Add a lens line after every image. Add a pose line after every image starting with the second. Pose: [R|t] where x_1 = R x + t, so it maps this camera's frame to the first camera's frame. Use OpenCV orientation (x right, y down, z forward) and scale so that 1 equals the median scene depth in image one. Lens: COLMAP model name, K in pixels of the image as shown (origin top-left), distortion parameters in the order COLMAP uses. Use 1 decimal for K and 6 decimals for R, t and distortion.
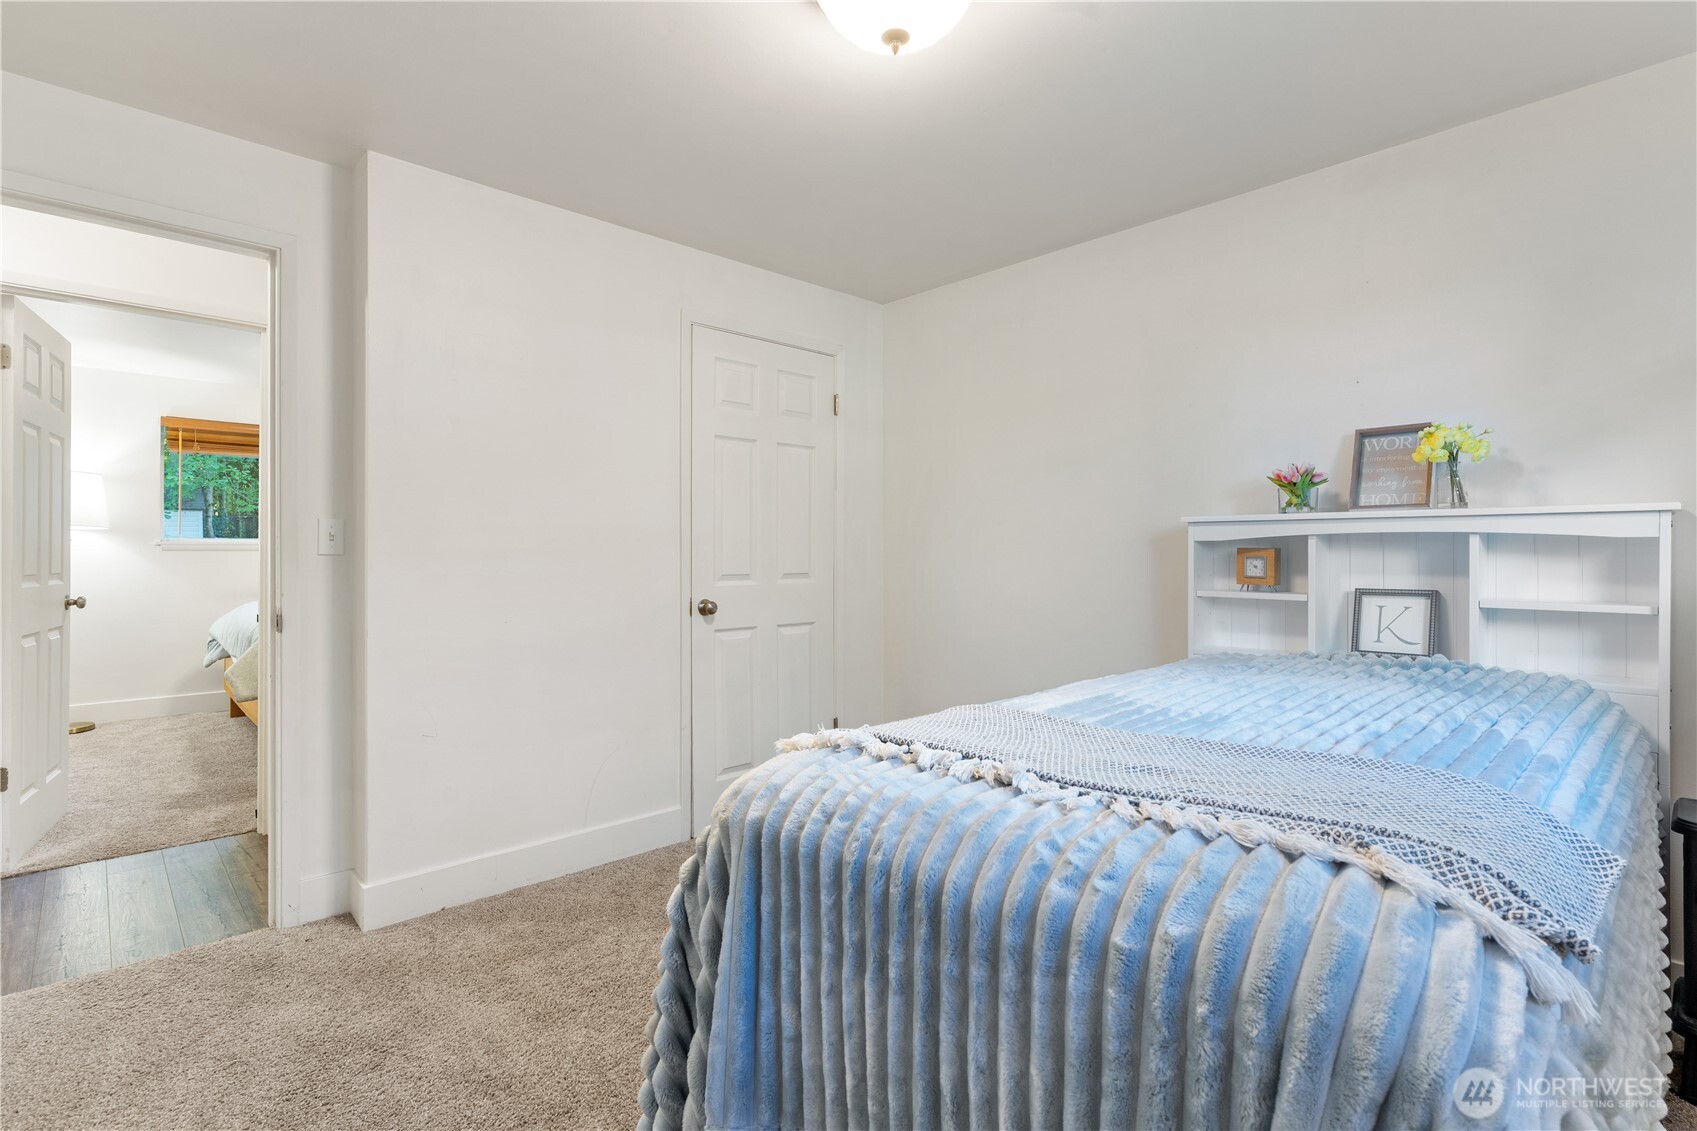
lens RADIAL K [[805.0, 0, 848.6], [0, 805.0, 560.7], [0, 0, 1]] dist [0.001468, 0.000009]
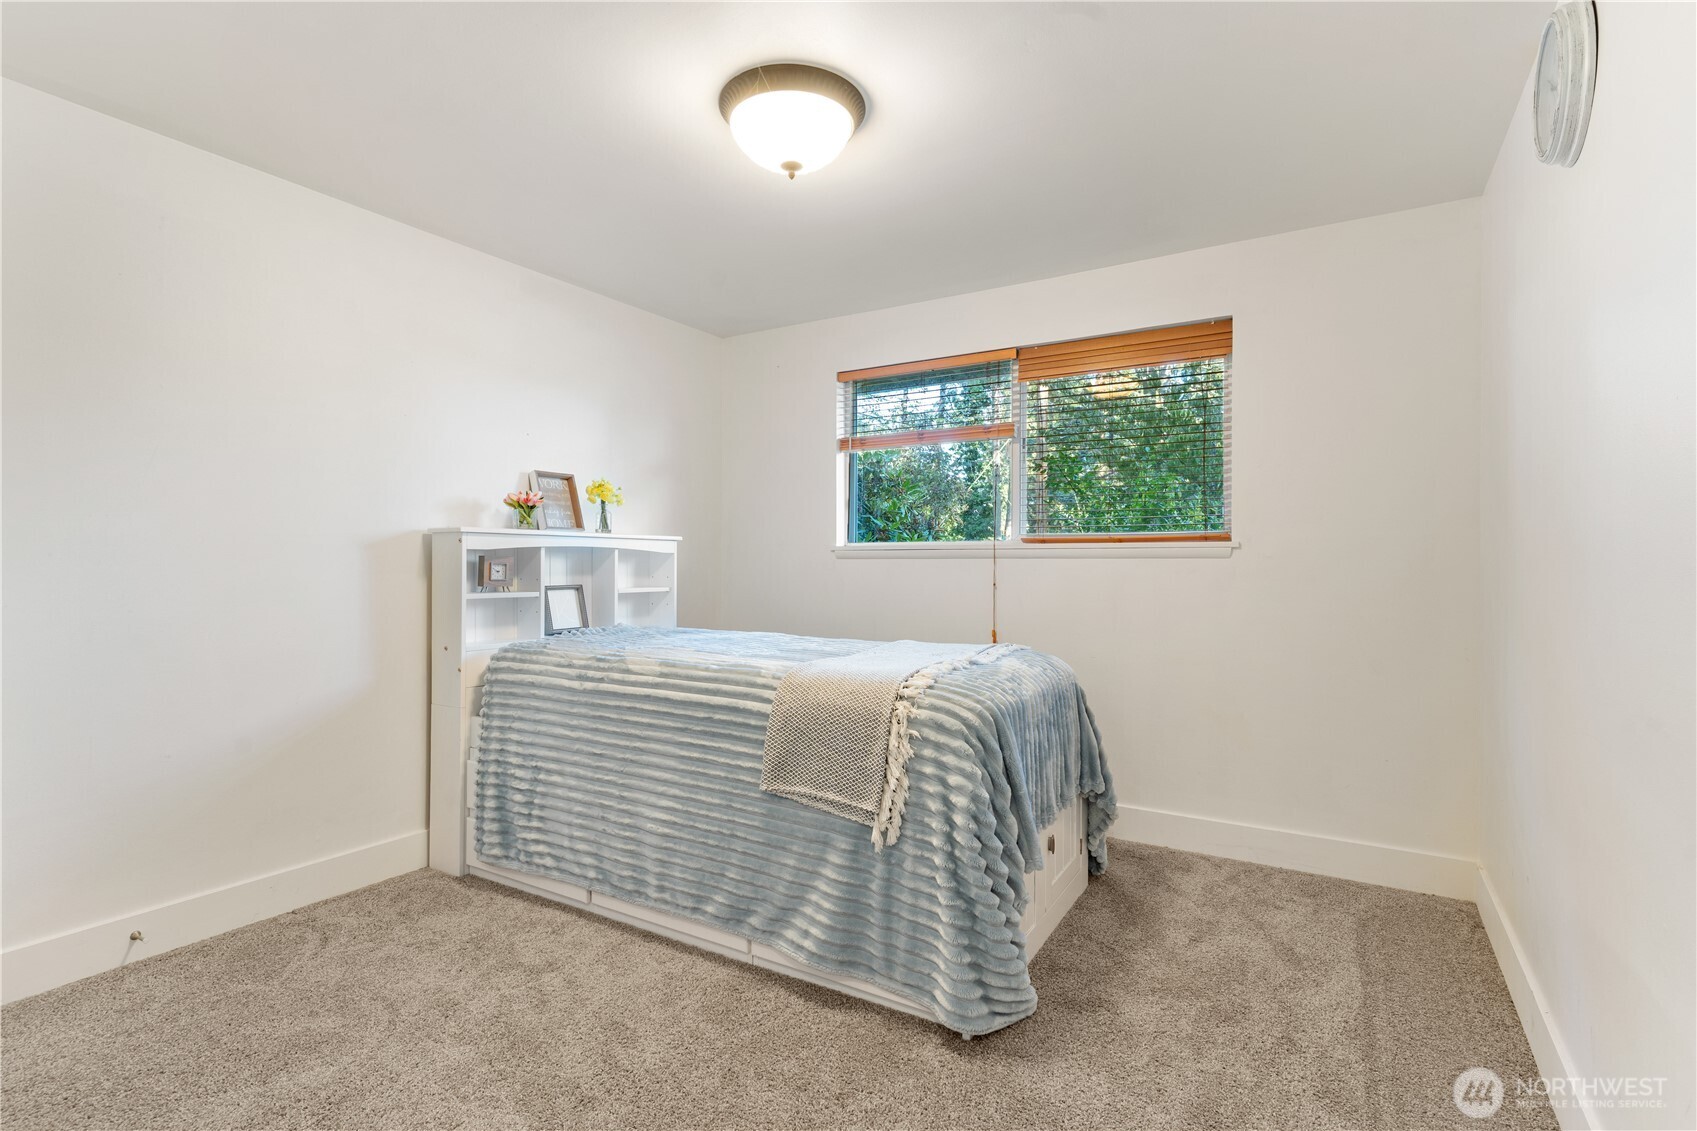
lens RADIAL K [[805.0, 0, 848.6], [0, 805.0, 560.7], [0, 0, 1]] dist [0.001468, 0.000009]
pose [[-0.260948, -0.000139, 0.965353, -0.850591], [0.001405, 0.999999, 0.000523, -0.009065], [-0.965352, 0.001493, -0.260948, 0.863104]]
